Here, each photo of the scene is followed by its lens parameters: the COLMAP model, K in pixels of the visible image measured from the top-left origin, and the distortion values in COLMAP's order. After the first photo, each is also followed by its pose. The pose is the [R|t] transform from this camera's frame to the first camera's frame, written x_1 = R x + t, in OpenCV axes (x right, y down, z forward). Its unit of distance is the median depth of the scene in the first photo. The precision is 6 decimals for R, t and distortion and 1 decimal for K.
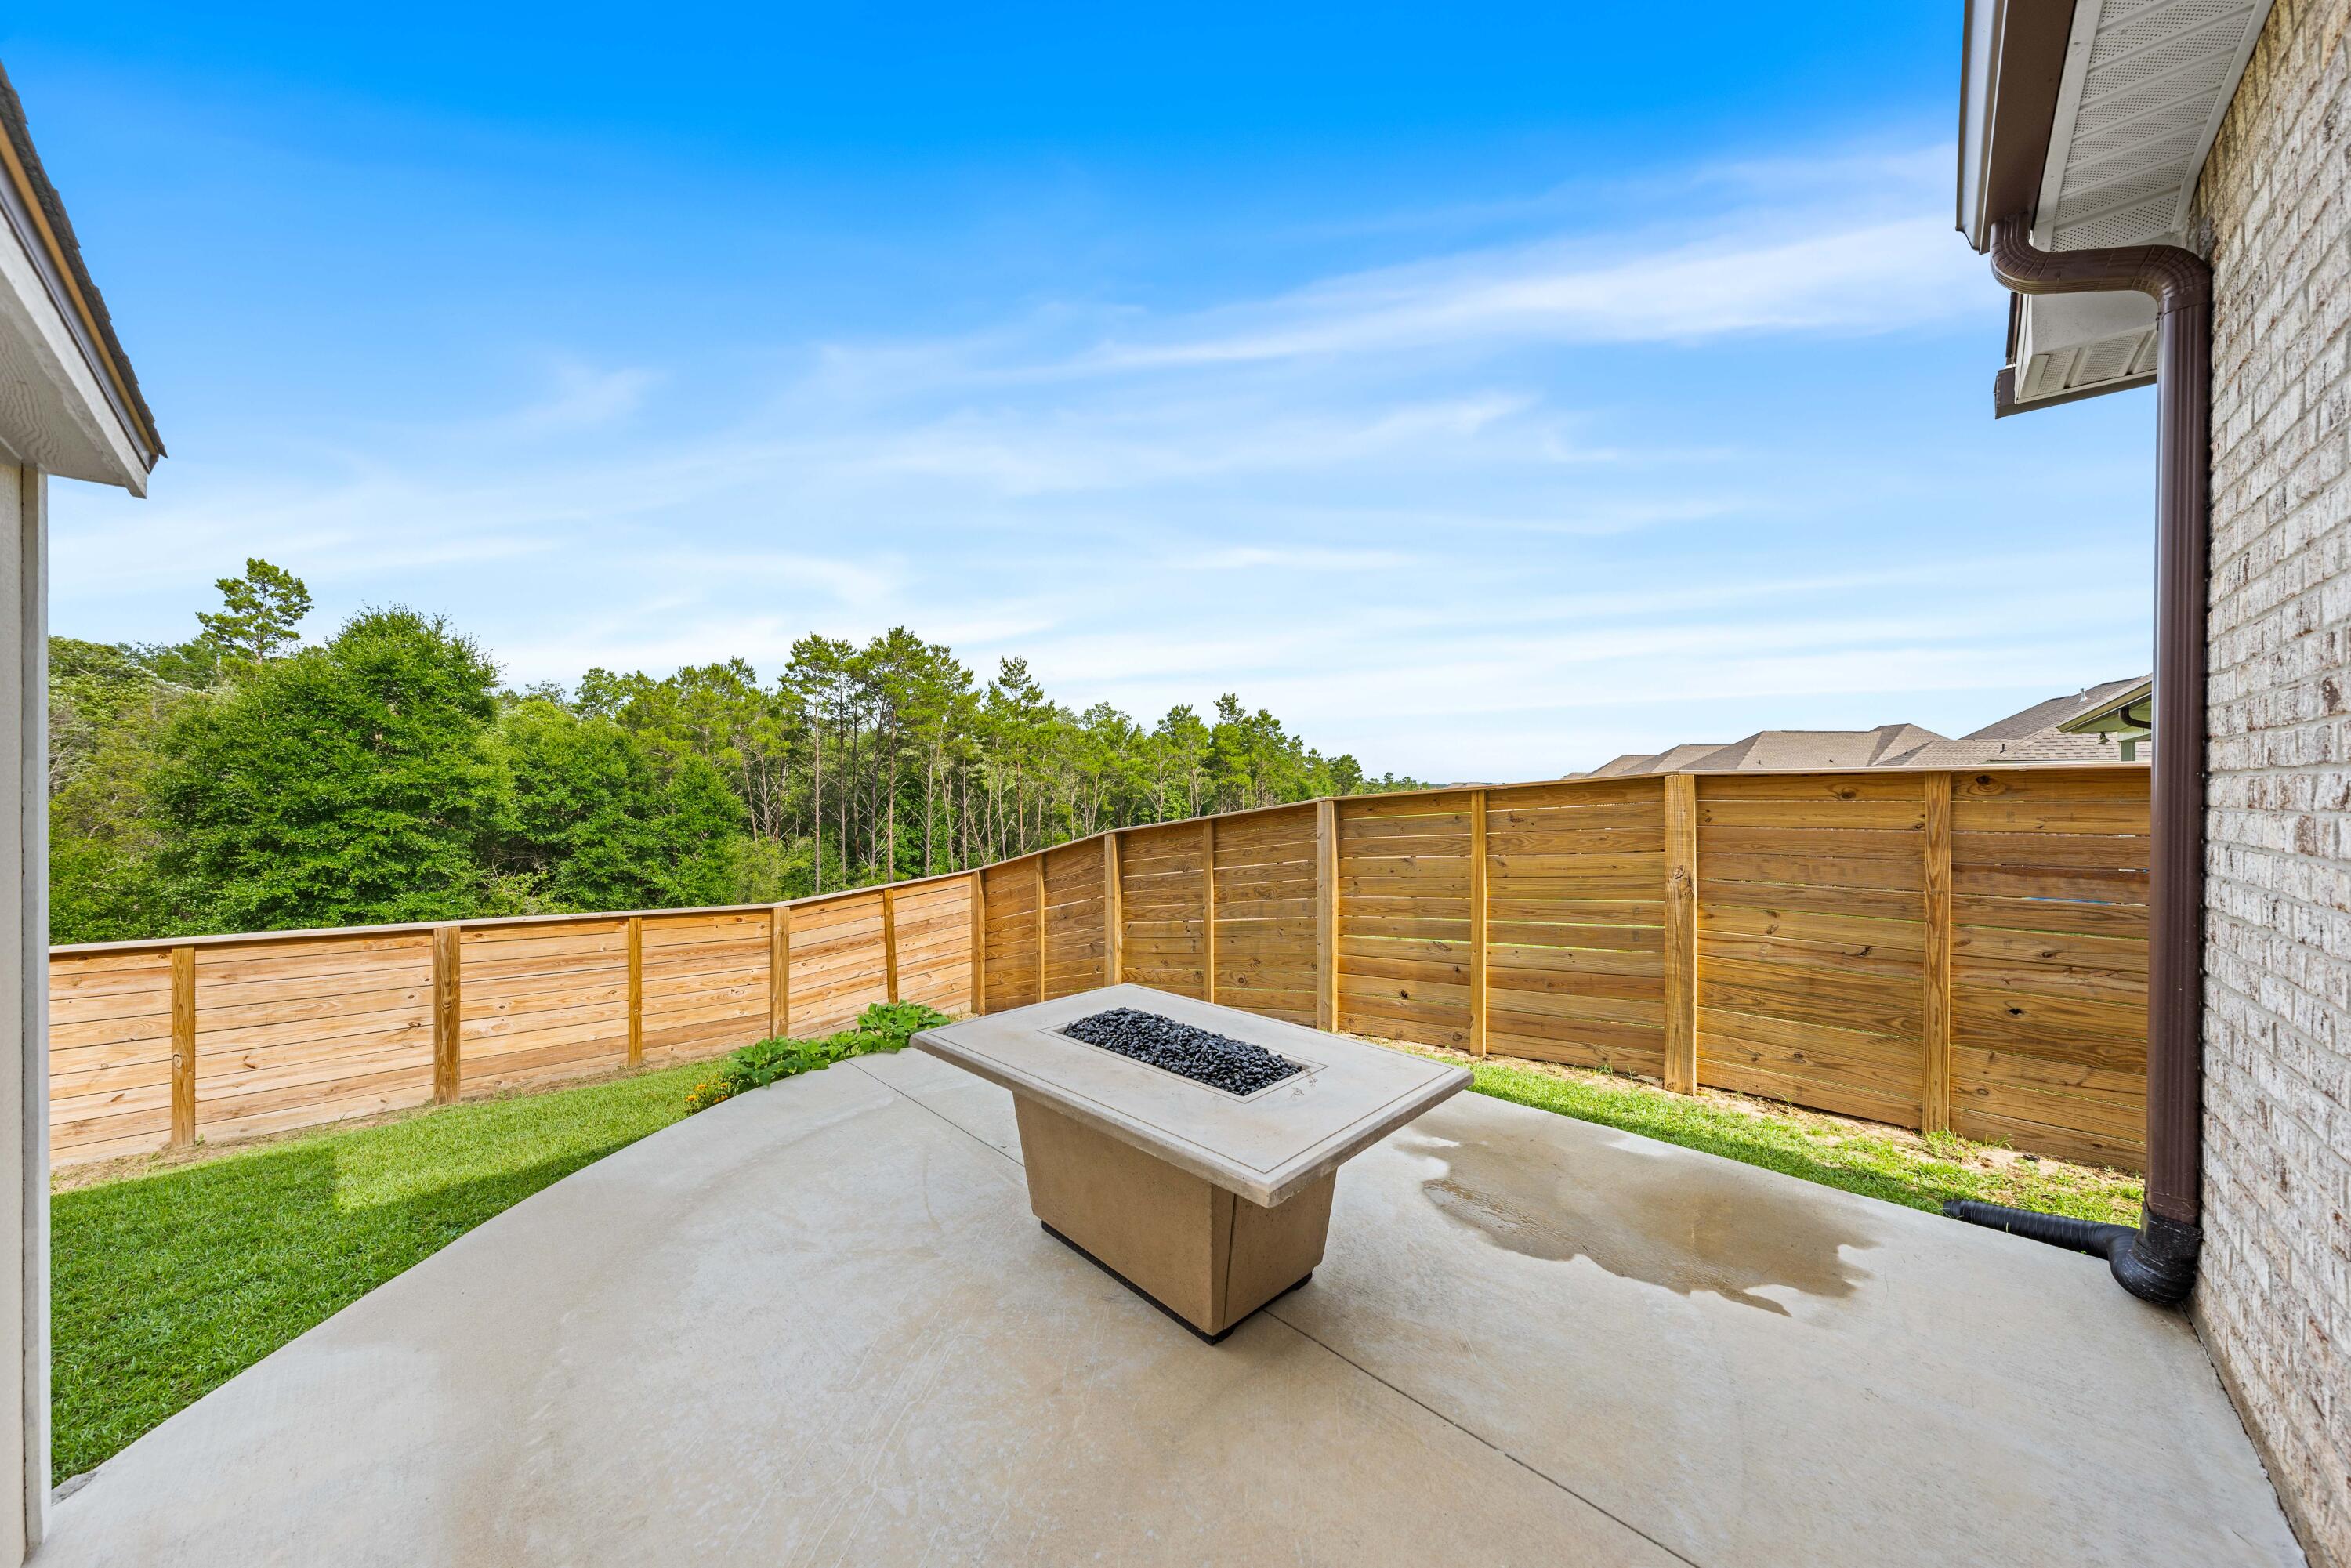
lens RADIAL K [[805.3, 0, 1179.7], [0, 805.3, 776.1], [0, 0, 1]] dist [-0.001848, -0.000021]
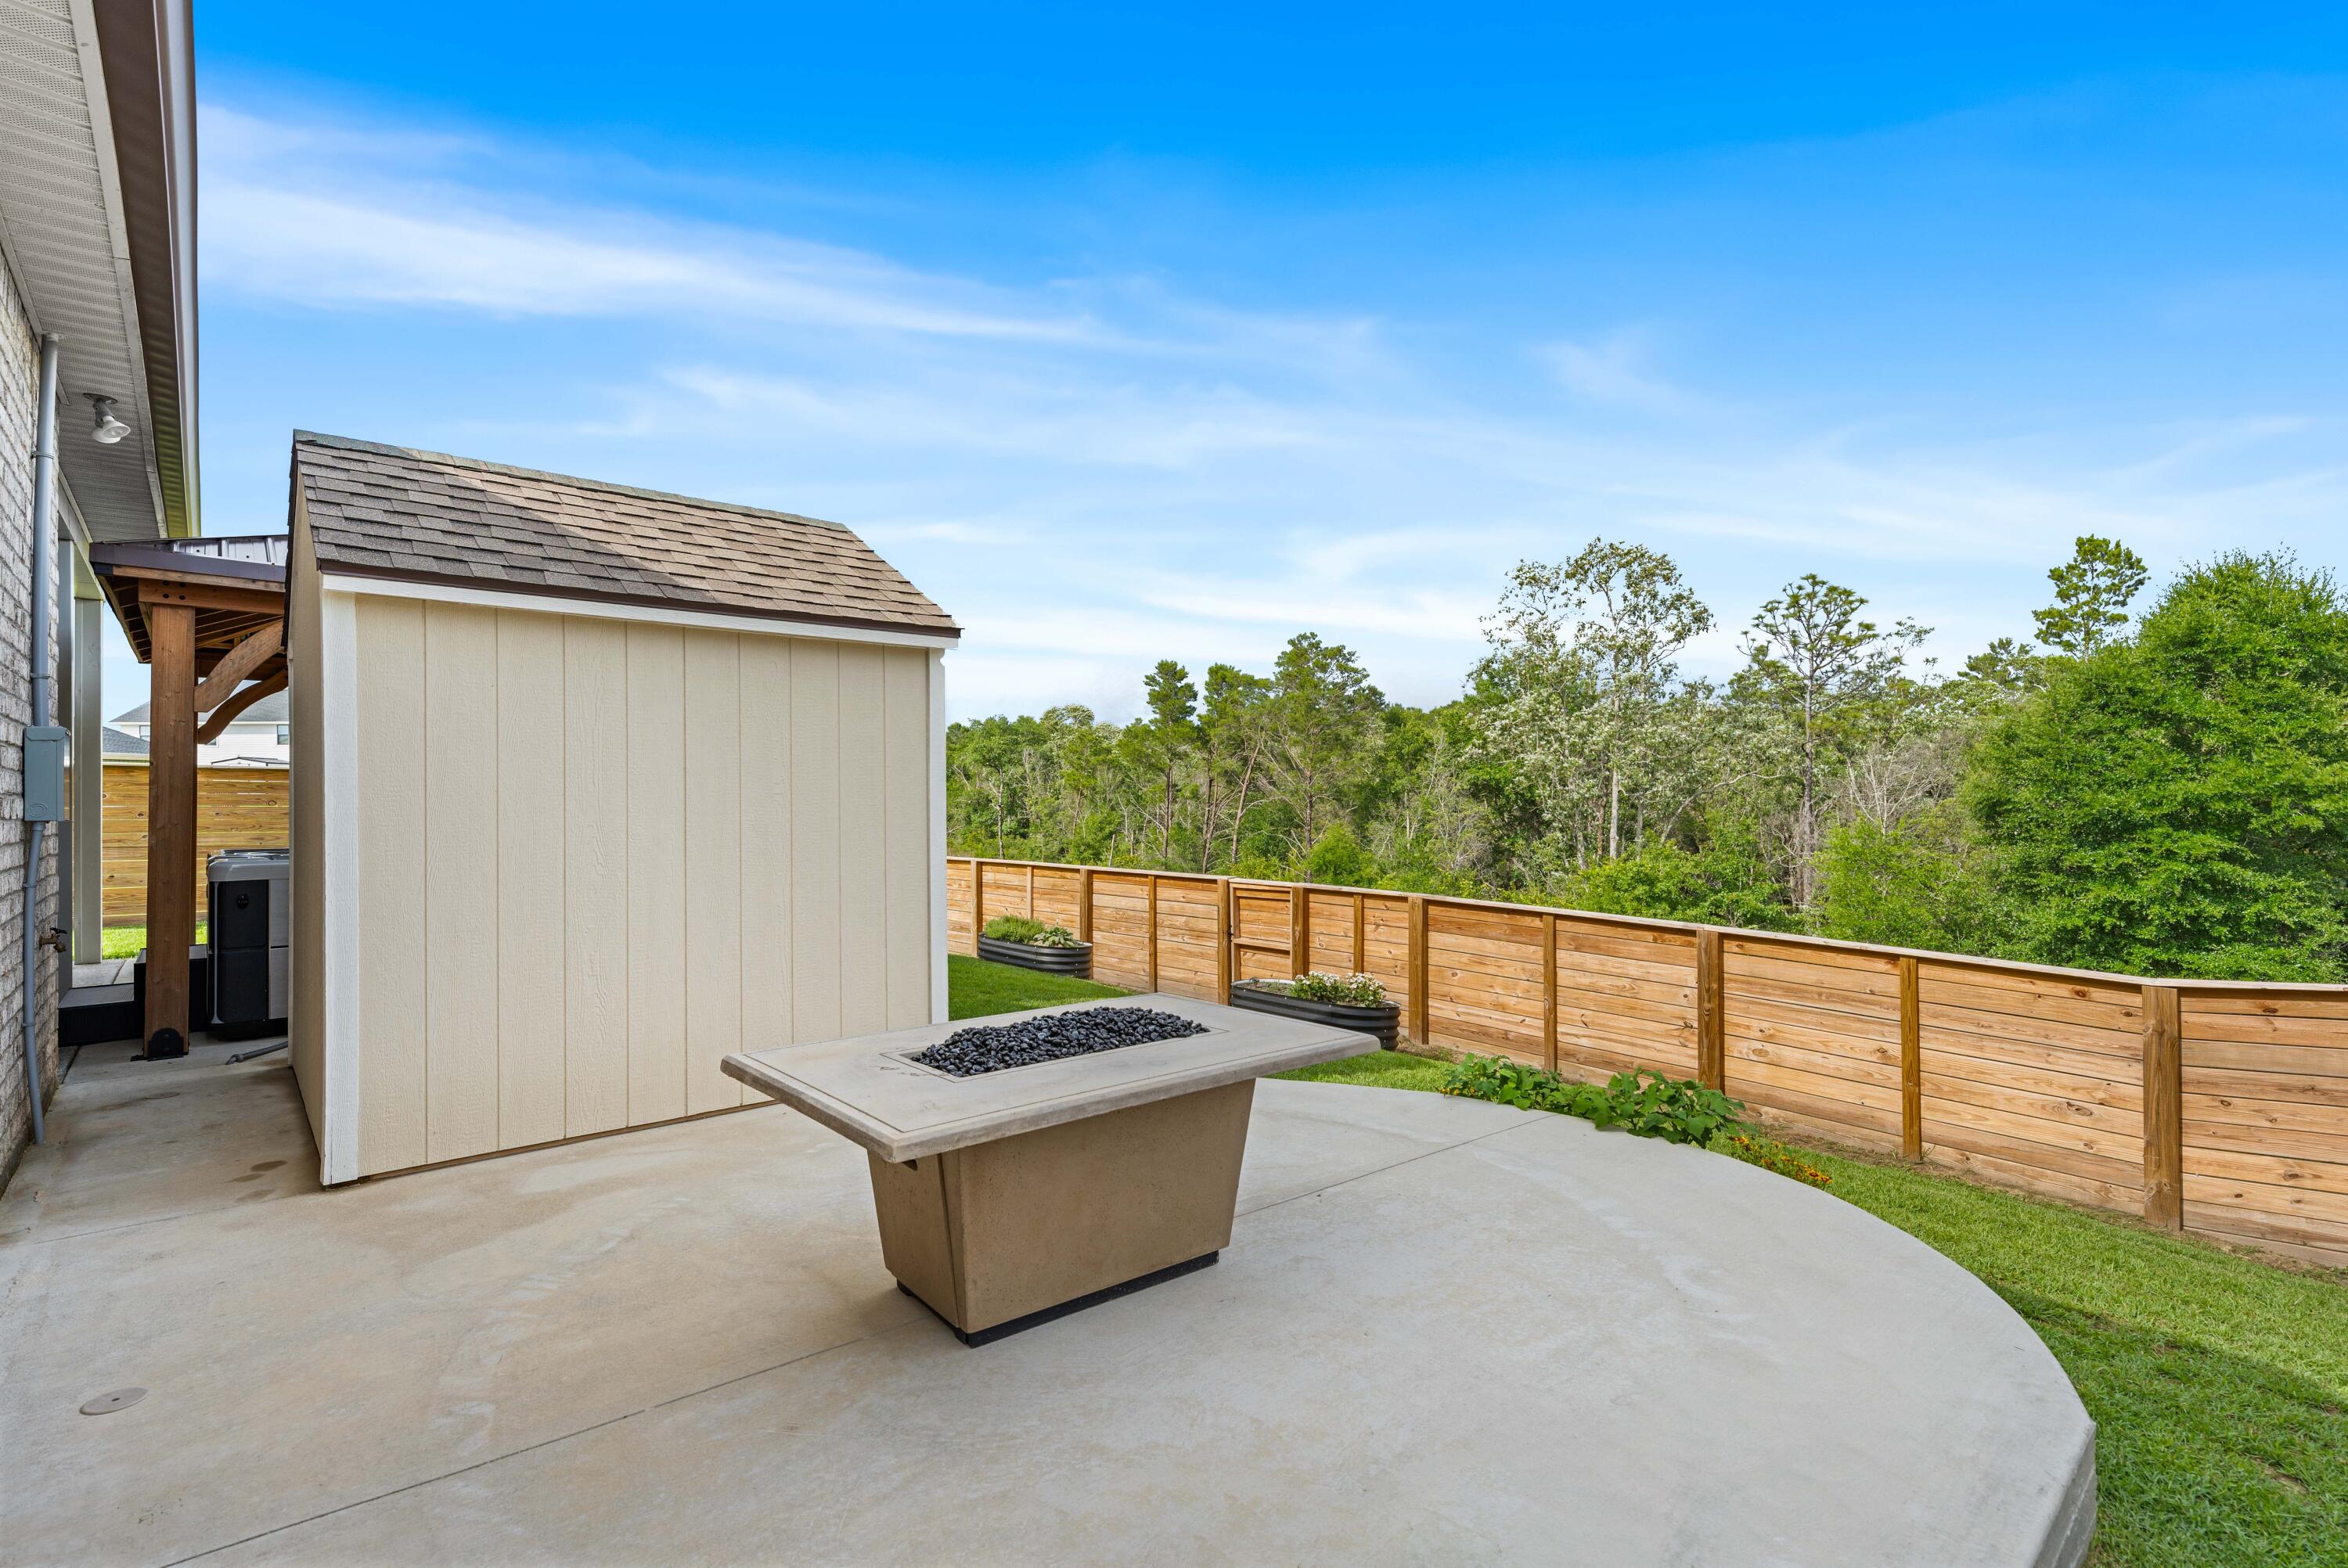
lens RADIAL K [[1125.9, 0, 1180.1], [0, 1125.9, 799.1], [0, 0, 1]] dist [-0.002183, -0.000191]
pose [[-0.102552, -0.010278, -0.994675, 0.156258], [0.014846, 0.999819, -0.011862, 0.012070], [0.994617, -0.015983, -0.102381, 0.165005]]
